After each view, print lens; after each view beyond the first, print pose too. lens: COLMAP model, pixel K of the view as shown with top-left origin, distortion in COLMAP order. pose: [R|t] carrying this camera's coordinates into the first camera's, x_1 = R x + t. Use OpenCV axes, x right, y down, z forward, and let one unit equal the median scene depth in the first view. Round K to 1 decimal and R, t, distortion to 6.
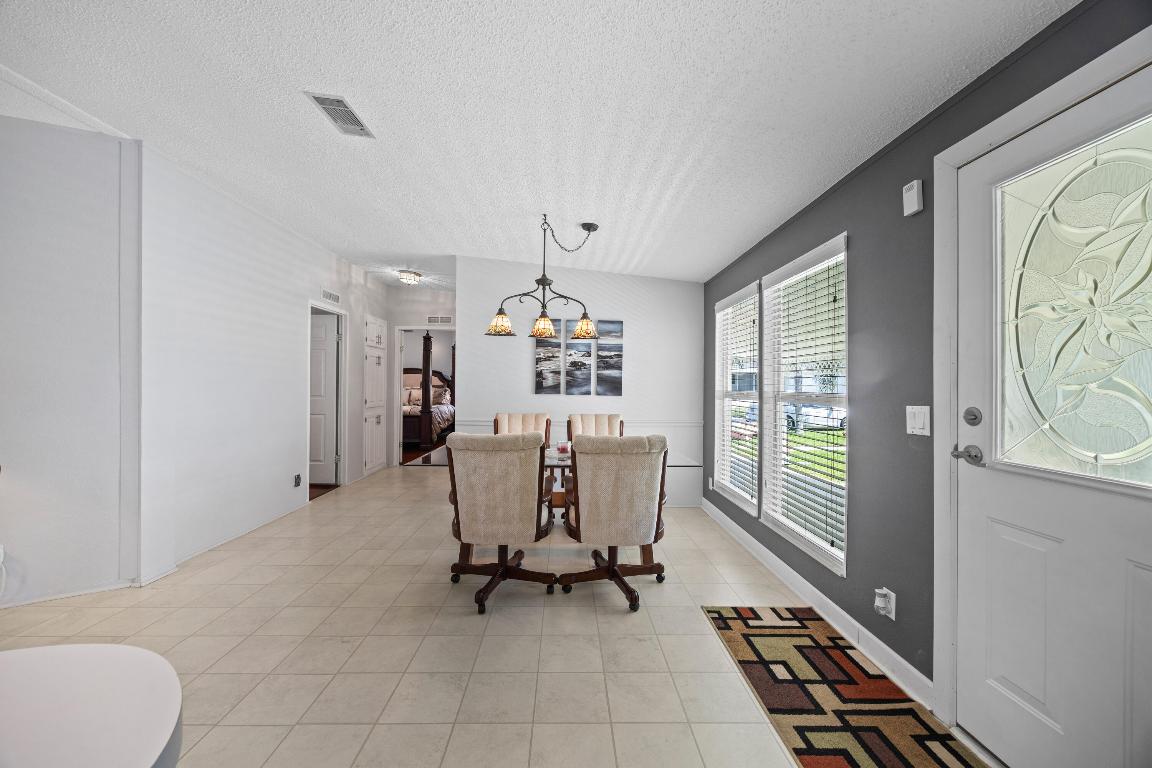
lens RADIAL K [[436.4, 0, 573.3], [0, 436.4, 382.0], [0, 0, 1]] dist [-0.001393, -0.000154]
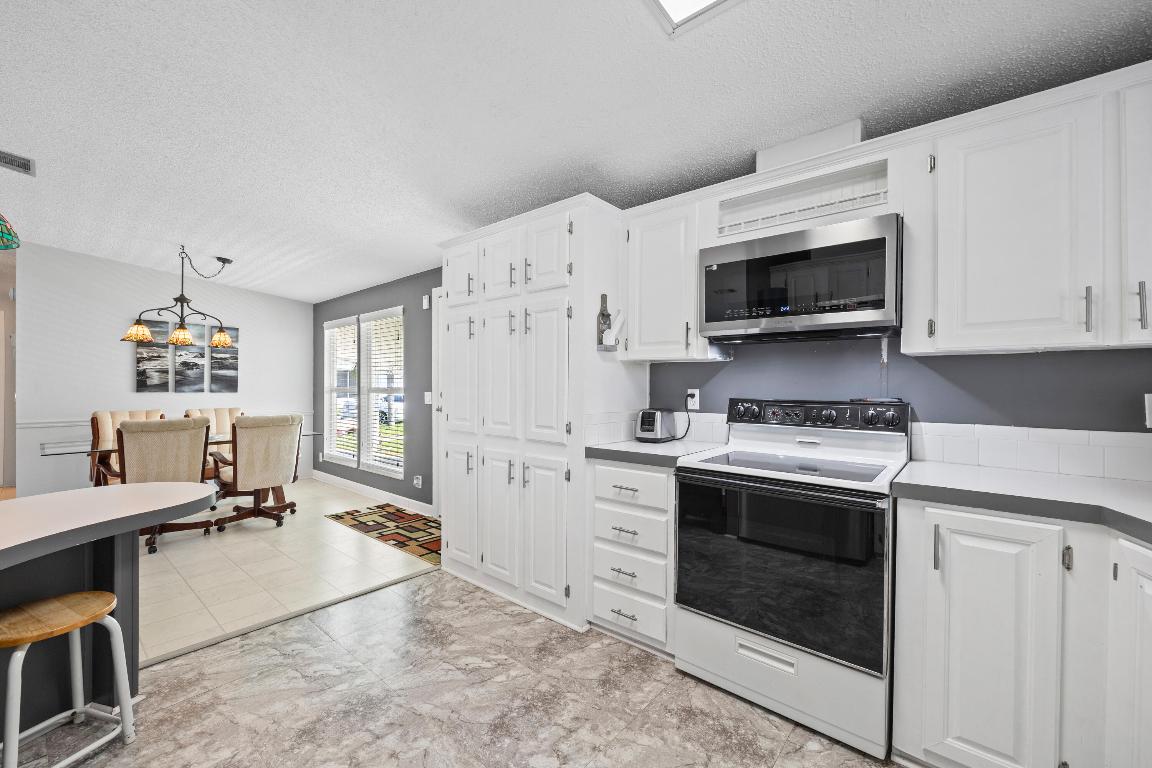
lens RADIAL K [[462.8, 0, 571.0], [0, 462.8, 389.3], [0, 0, 1]] dist [-0.000325, 0.000041]
pose [[0.665339, -0.012440, 0.746438, -0.229239], [-0.002940, 0.999810, 0.019283, -0.003459], [-0.746536, -0.015024, 0.665176, -0.507776]]
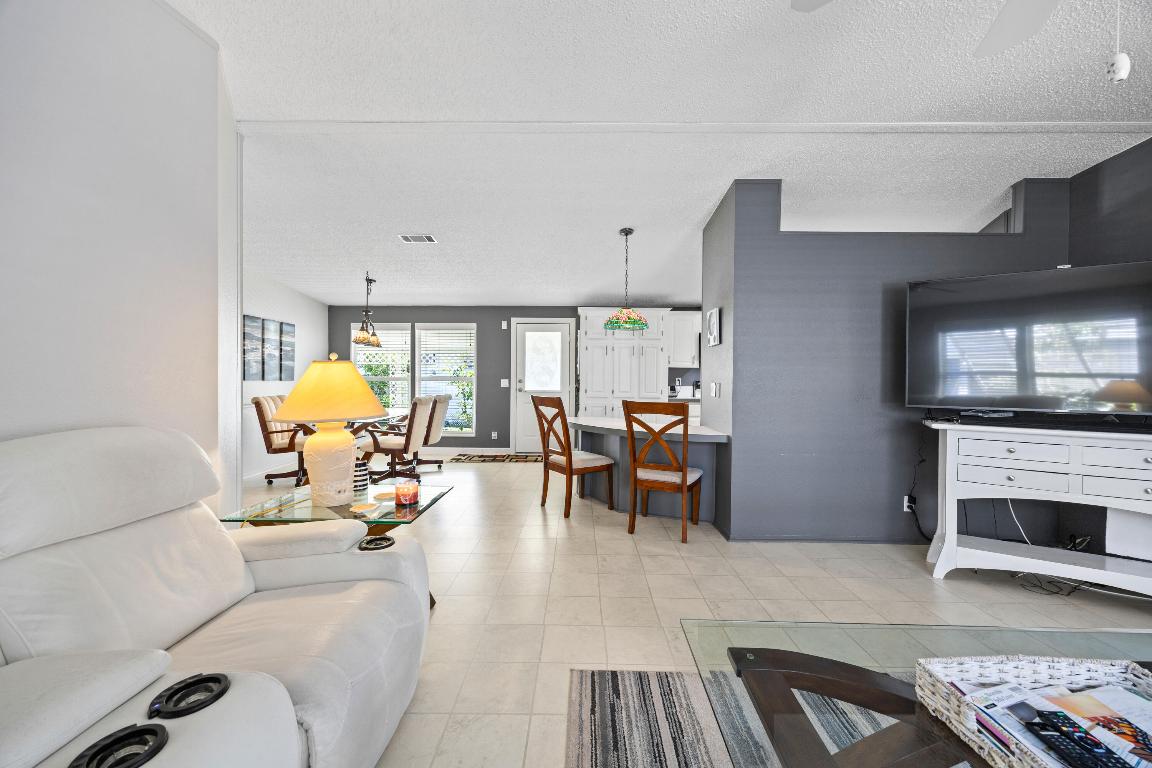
lens RADIAL K [[443.3, 0, 571.1], [0, 443.3, 385.0], [0, 0, 1]] dist [0.000573, 0.000076]
pose [[0.030003, -0.025746, 0.999218, -1.280895], [-0.013539, 0.999566, 0.026161, -0.003035], [-0.999458, -0.014313, 0.029642, 0.122861]]
